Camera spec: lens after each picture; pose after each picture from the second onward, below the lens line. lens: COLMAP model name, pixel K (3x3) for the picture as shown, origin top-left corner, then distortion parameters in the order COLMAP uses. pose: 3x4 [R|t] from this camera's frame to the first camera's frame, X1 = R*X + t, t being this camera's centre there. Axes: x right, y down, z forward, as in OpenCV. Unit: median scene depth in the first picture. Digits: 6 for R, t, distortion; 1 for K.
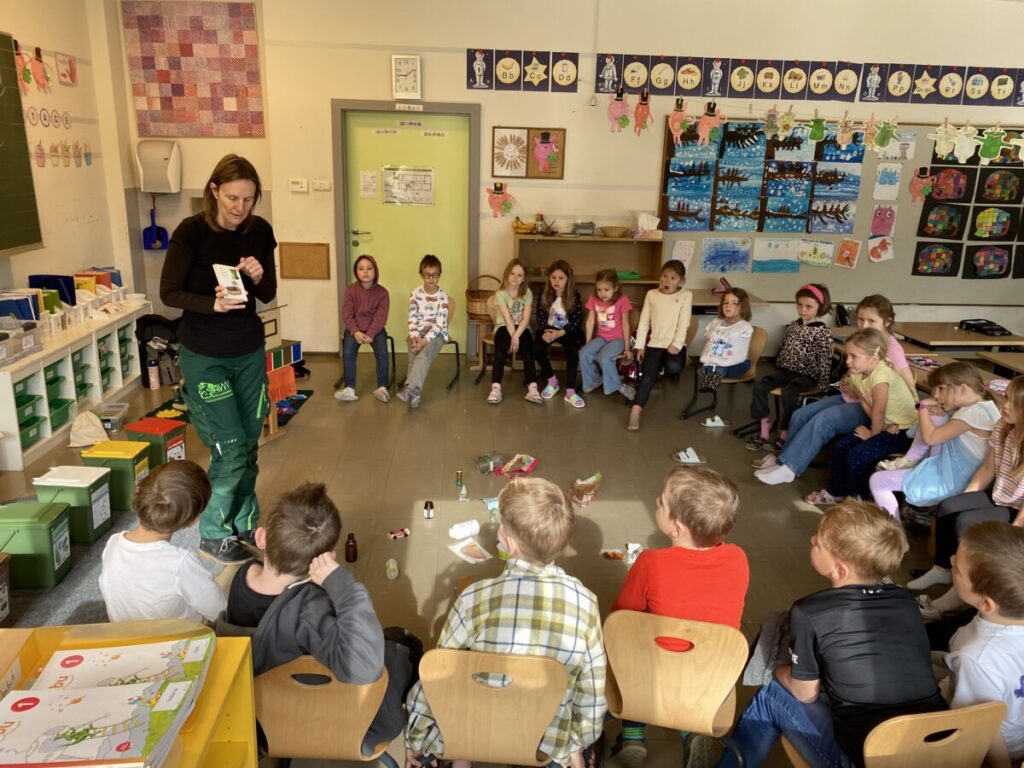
lens RADIAL K [[760.6, 0, 514.0], [0, 760.6, 381.9], [0, 0, 1]] dist [0.004534, -0.010518]
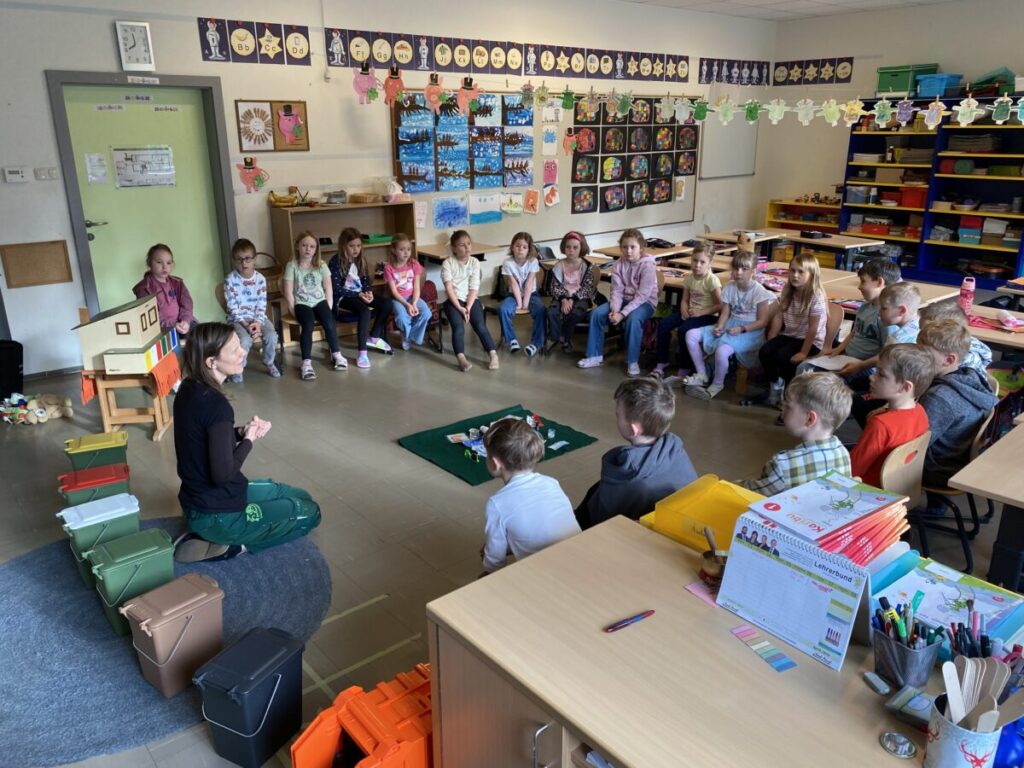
lens RADIAL K [[760.6, 0, 514.0], [0, 760.6, 381.9], [0, 0, 1]] dist [0.004534, -0.010518]
pose [[0.809655, -0.215081, 0.546076, -0.335053], [0.191916, 0.976305, 0.099983, -0.013209], [-0.554641, 0.023849, 0.831748, 0.004456]]
